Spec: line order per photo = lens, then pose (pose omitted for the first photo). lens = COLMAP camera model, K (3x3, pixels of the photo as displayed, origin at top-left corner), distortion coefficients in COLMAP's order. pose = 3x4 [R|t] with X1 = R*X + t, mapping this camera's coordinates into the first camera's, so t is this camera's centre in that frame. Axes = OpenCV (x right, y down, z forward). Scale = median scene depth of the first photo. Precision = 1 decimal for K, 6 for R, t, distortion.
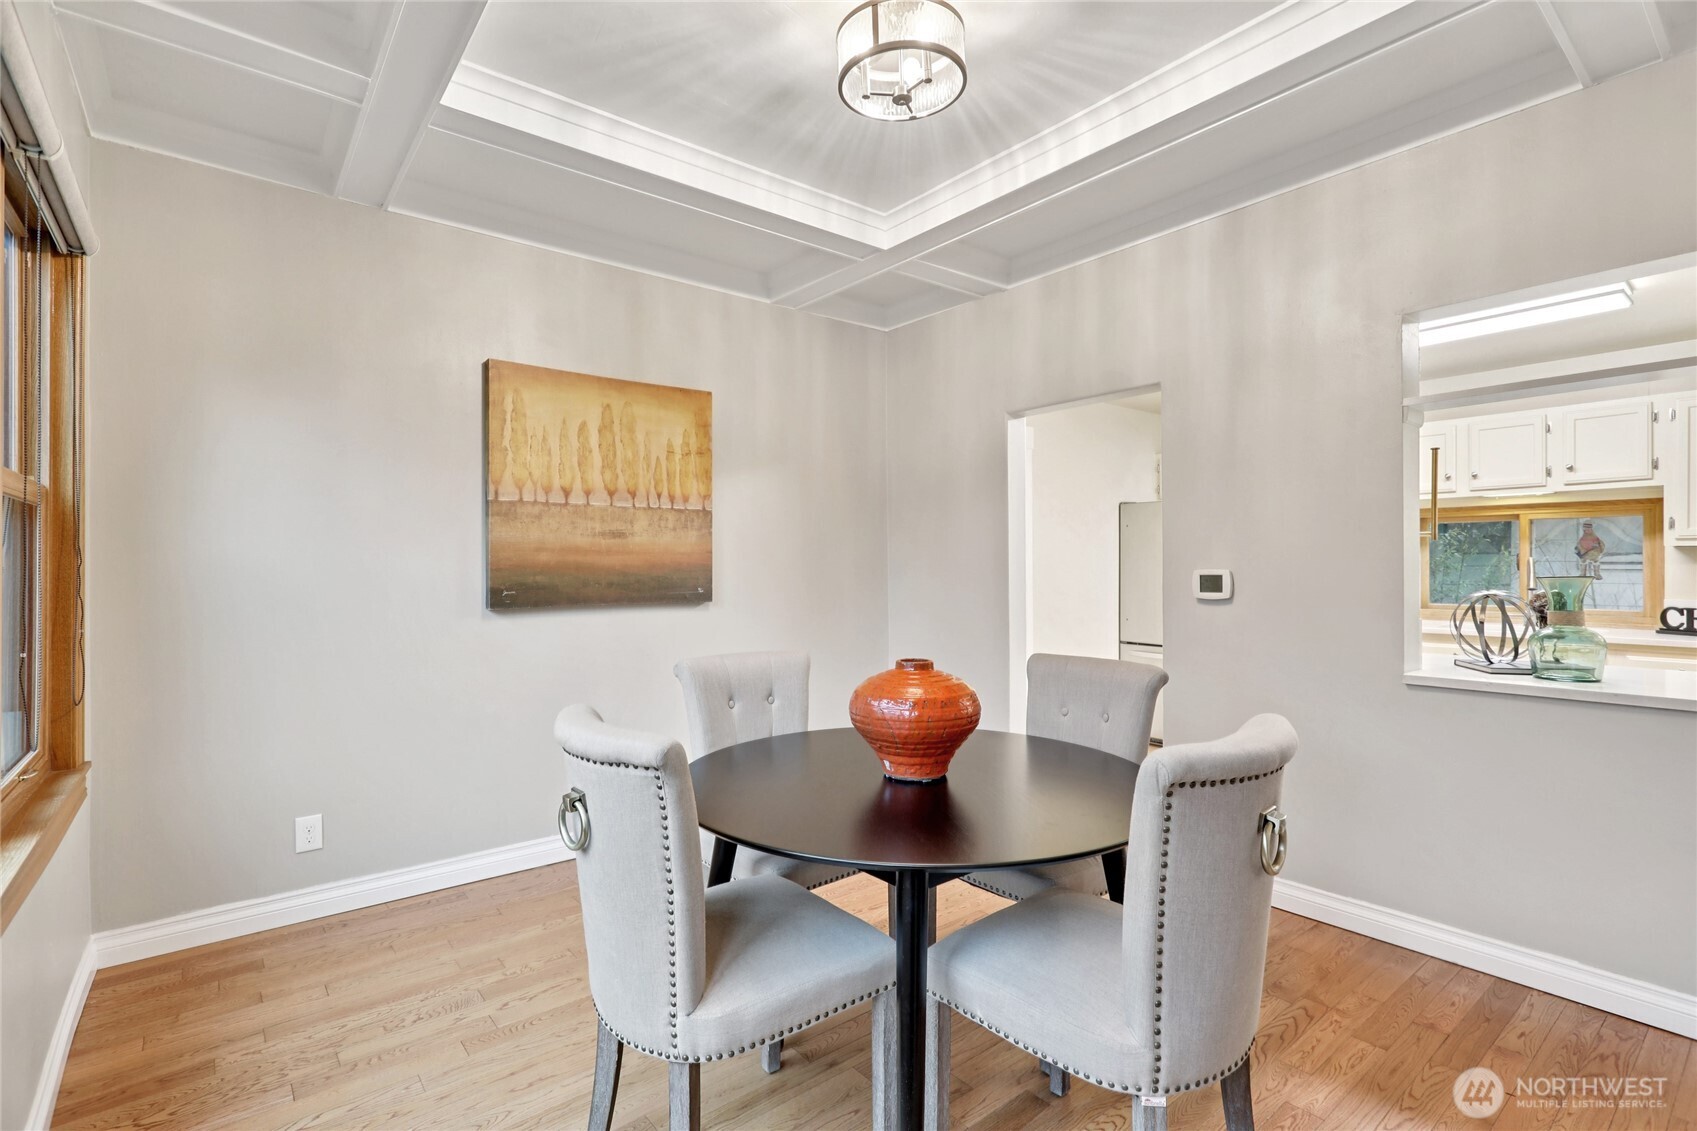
lens RADIAL K [[801.4, 0, 845.5], [0, 801.4, 568.7], [0, 0, 1]] dist [-0.001433, 0.002492]
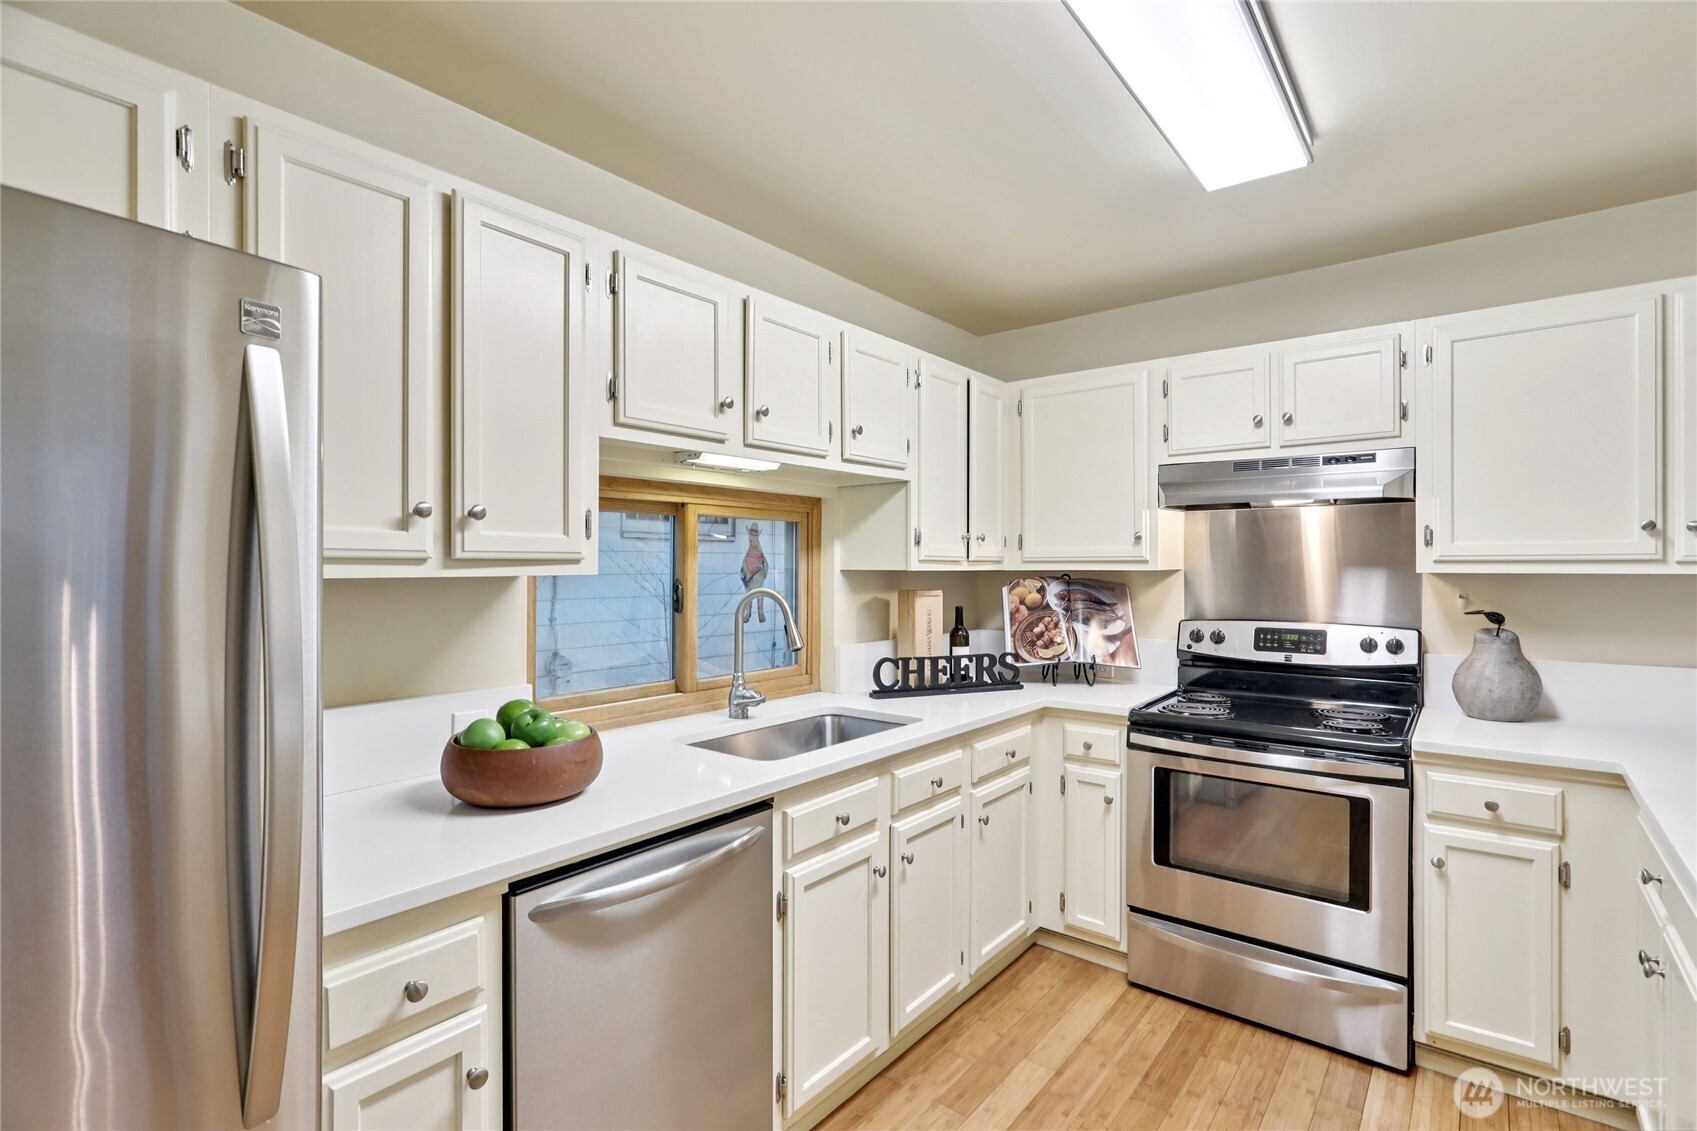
lens RADIAL K [[801.4, 0, 848.1], [0, 801.4, 569.2], [0, 0, 1]] dist [-0.001433, 0.002492]
pose [[-0.222799, -0.002576, 0.974861, 0.348763], [0.004453, 0.999983, 0.003660, -0.030219], [-0.974854, 0.005156, -0.222783, 1.138631]]
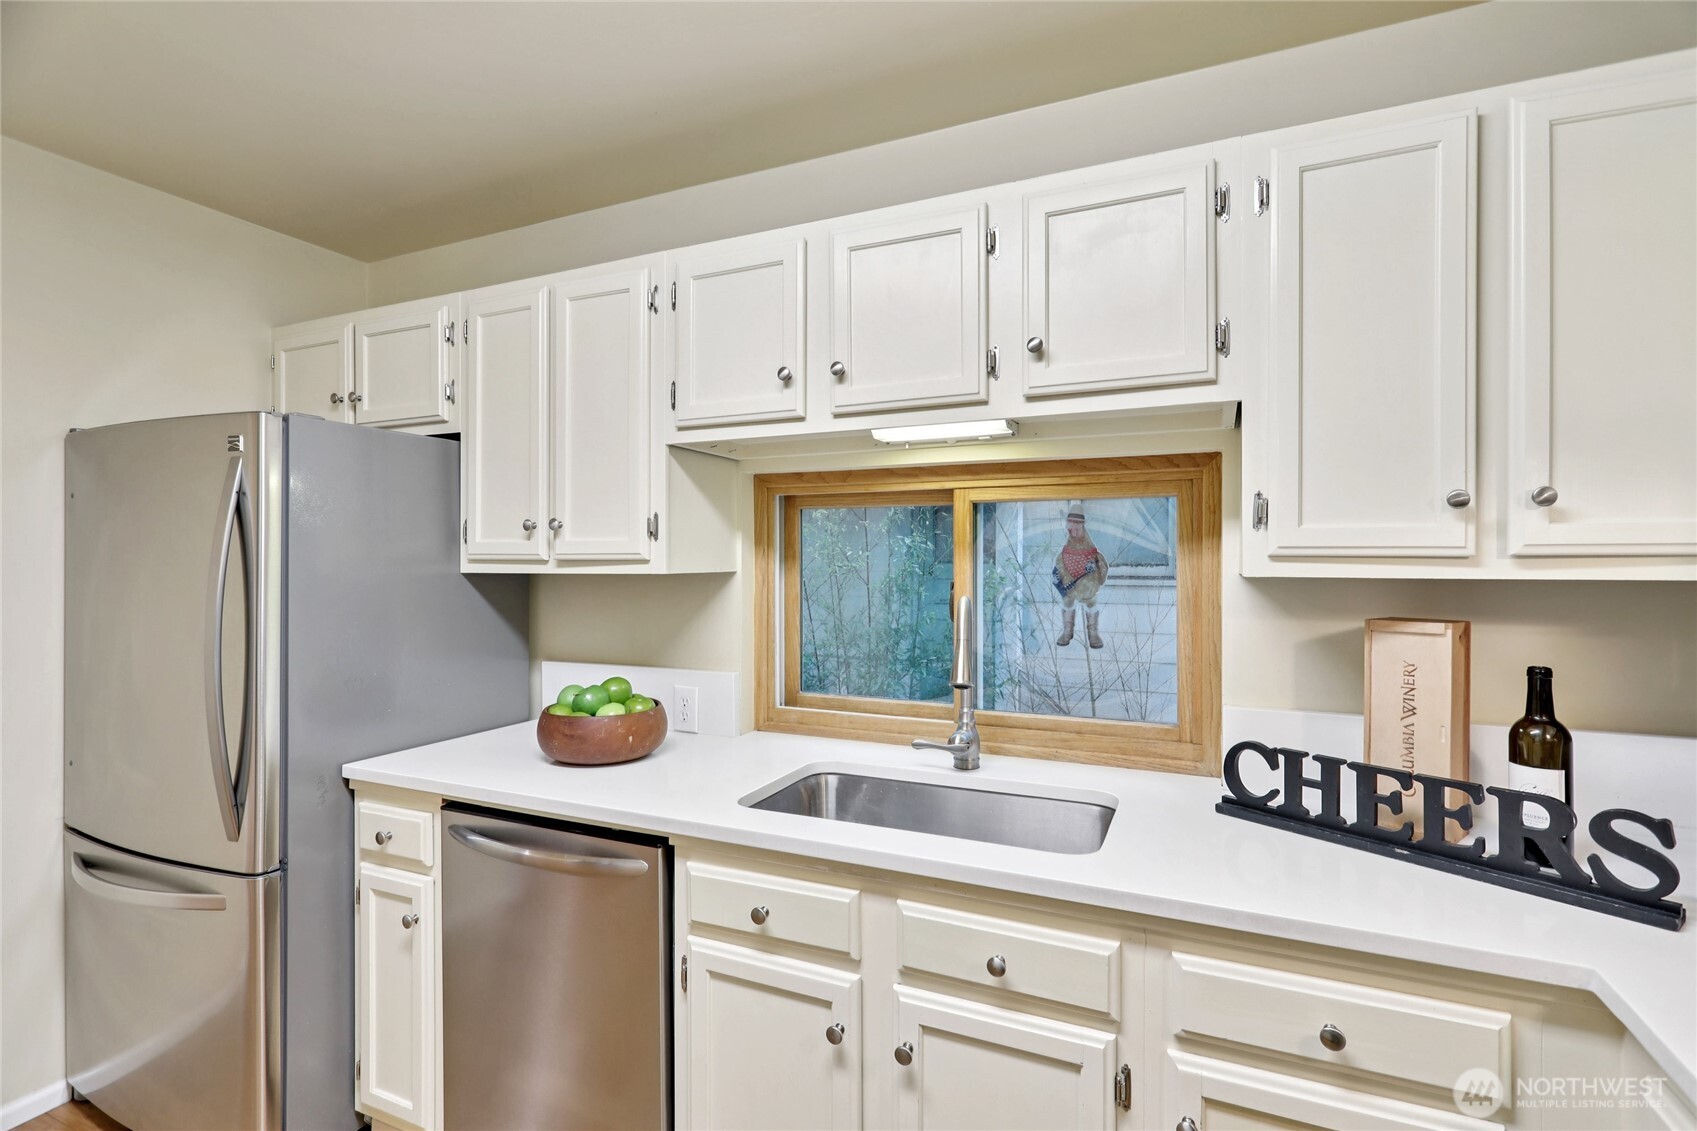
lens RADIAL K [[801.4, 0, 855.5], [0, 801.4, 557.1], [0, 0, 1]] dist [-0.001433, 0.002492]
pose [[0.888675, 0.007275, 0.458481, 0.674920], [-0.001769, 0.999921, -0.012437, -0.030137], [-0.458535, 0.010241, 0.888617, 0.727648]]
